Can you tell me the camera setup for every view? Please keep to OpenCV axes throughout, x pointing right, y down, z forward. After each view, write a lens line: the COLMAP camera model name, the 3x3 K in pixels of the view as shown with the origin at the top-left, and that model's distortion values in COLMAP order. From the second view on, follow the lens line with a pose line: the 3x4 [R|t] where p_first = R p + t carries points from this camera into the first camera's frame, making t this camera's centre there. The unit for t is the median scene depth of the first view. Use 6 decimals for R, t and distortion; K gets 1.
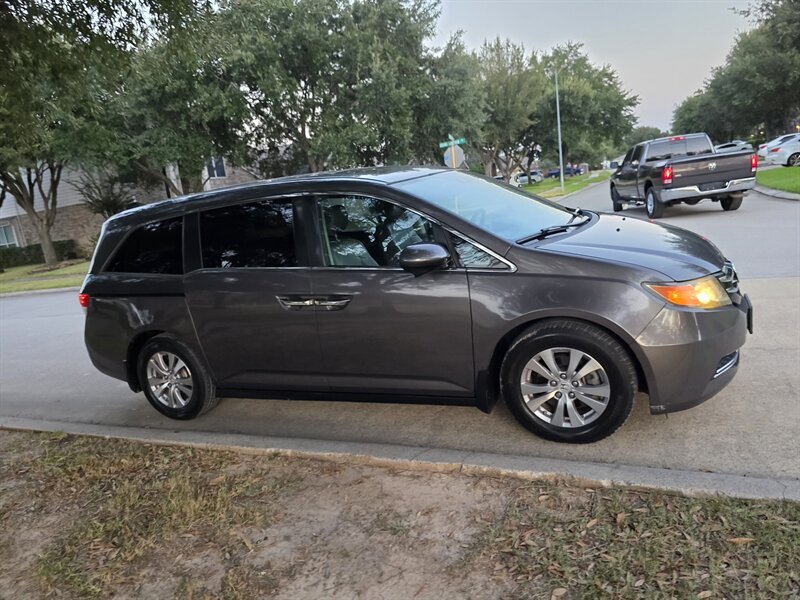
lens RADIAL K [[547.9, 0, 406.3], [0, 547.9, 313.6], [0, 0, 1]] dist [0.055354, -0.053037]
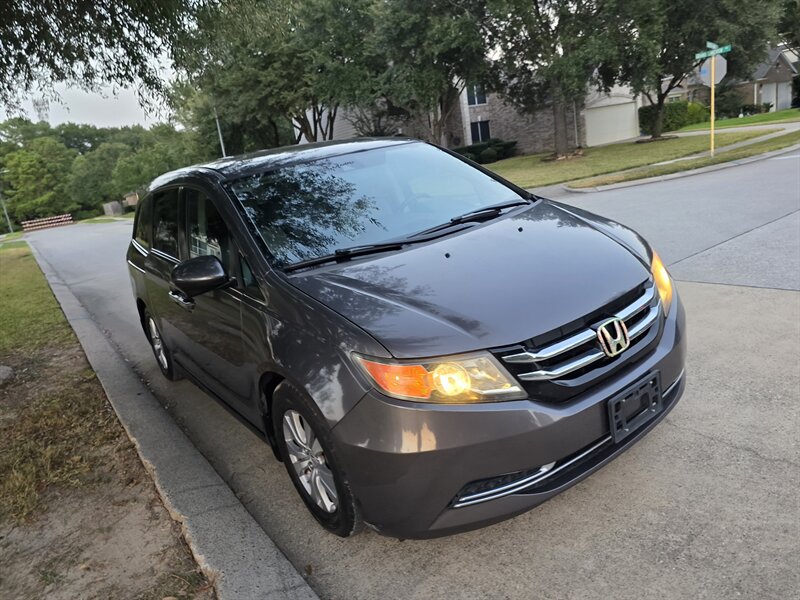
lens RADIAL K [[547.9, 0, 413.1], [0, 547.9, 299.4], [0, 0, 1]] dist [0.055354, -0.053037]
pose [[0.879235, 0.117366, -0.461705, 0.481025], [-0.064882, 0.989648, 0.128014, -0.130302], [0.471950, -0.082597, 0.877748, 0.253518]]
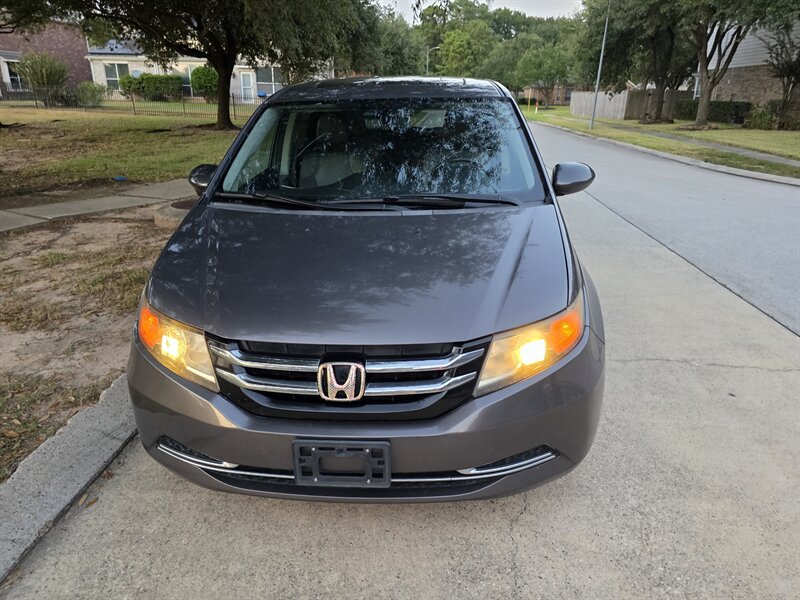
lens RADIAL K [[535.3, 0, 402.7], [0, 535.3, 320.9], [0, 0, 1]] dist [0.048611, -0.045806]
pose [[0.361473, 0.492368, -0.791777, 0.707652], [-0.271884, 0.867954, 0.415614, -0.254585], [0.891861, 0.065038, 0.447609, 0.586811]]
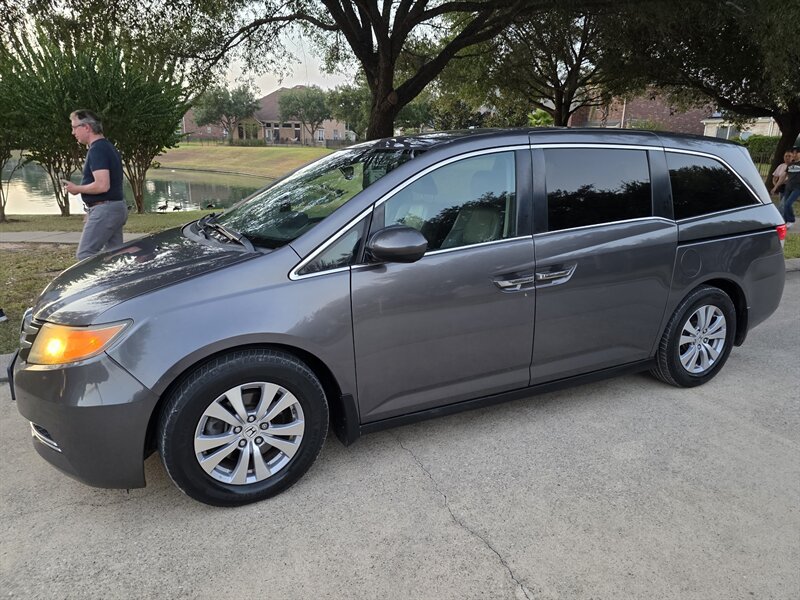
lens RADIAL K [[535.3, 0, 396.4], [0, 535.3, 306.7], [0, 0, 1]] dist [0.048611, -0.045806]
pose [[-0.613560, 0.349763, -0.707962, 0.581761], [-0.101425, 0.854221, 0.509921, -0.398918], [0.783108, 0.384672, -0.488641, 1.297430]]
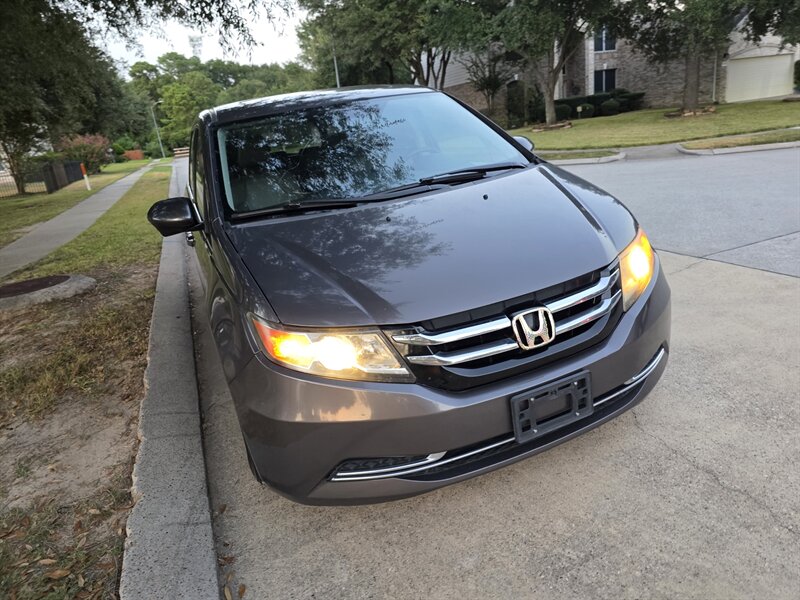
lens RADIAL K [[535.3, 0, 408.3], [0, 535.3, 296.3], [0, 0, 1]] dist [0.048611, -0.045806]
pose [[0.752636, 0.254846, -0.607118, 0.581904], [-0.134049, 0.962055, 0.237656, -0.155786], [0.644647, -0.097485, 0.758240, 0.366920]]
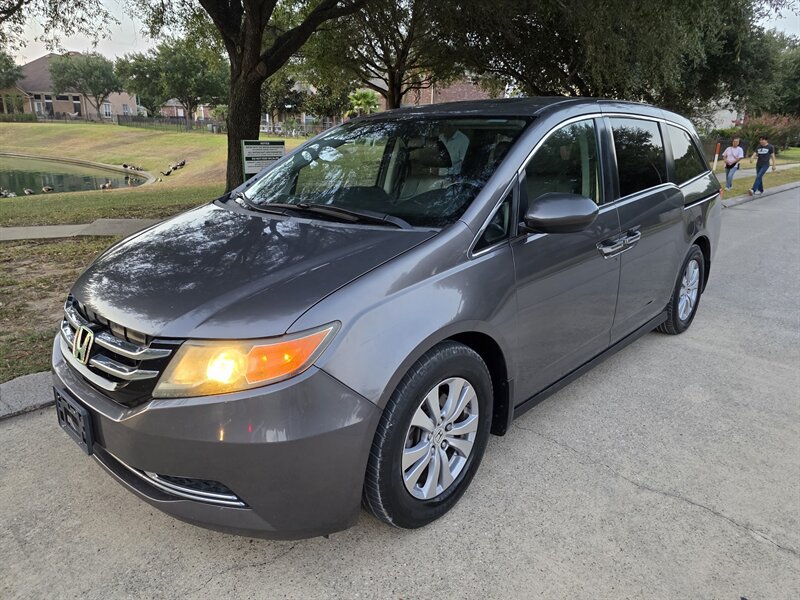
lens RADIAL K [[535.3, 0, 404.8], [0, 535.3, 299.8], [0, 0, 1]] dist [0.048611, -0.045806]
pose [[-0.302710, 0.411267, -0.859783, 0.689609], [-0.190651, 0.857745, 0.477416, -0.328719], [0.933820, 0.308437, -0.181239, 1.010219]]
